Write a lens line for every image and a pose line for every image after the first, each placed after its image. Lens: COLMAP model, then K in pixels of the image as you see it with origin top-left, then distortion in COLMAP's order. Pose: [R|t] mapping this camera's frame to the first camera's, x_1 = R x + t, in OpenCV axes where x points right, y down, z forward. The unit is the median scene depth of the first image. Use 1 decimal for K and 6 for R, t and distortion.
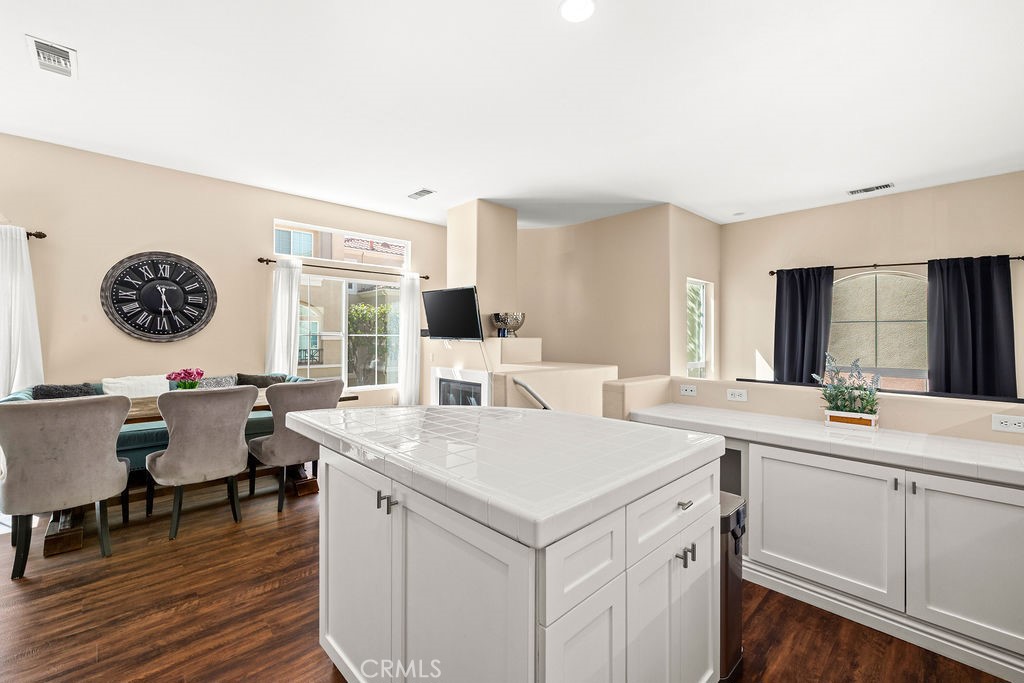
lens RADIAL K [[432.1, 0, 497.7], [0, 432.1, 328.3], [0, 0, 1]] dist [0.002617, 0.000473]
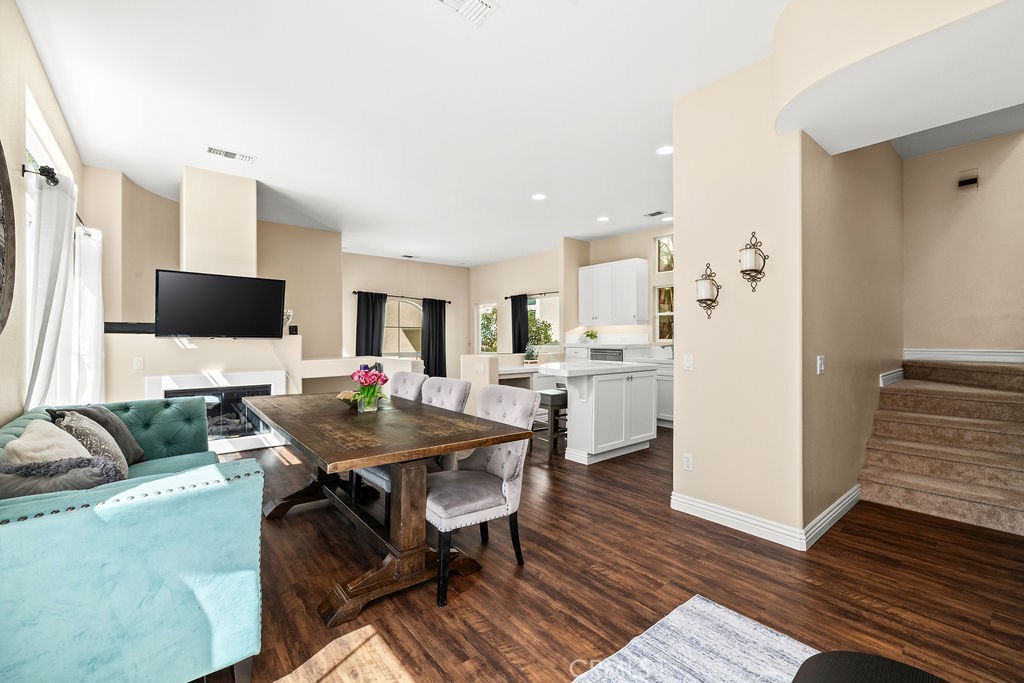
lens RADIAL K [[432.1, 0, 507.2], [0, 432.1, 343.7], [0, 0, 1]] dist [0.002617, 0.000473]
pose [[0.062447, -0.017056, 0.997903, -1.109778], [-0.017443, 0.999683, 0.018178, 0.016991], [-0.997896, -0.018542, 0.062130, 0.511056]]
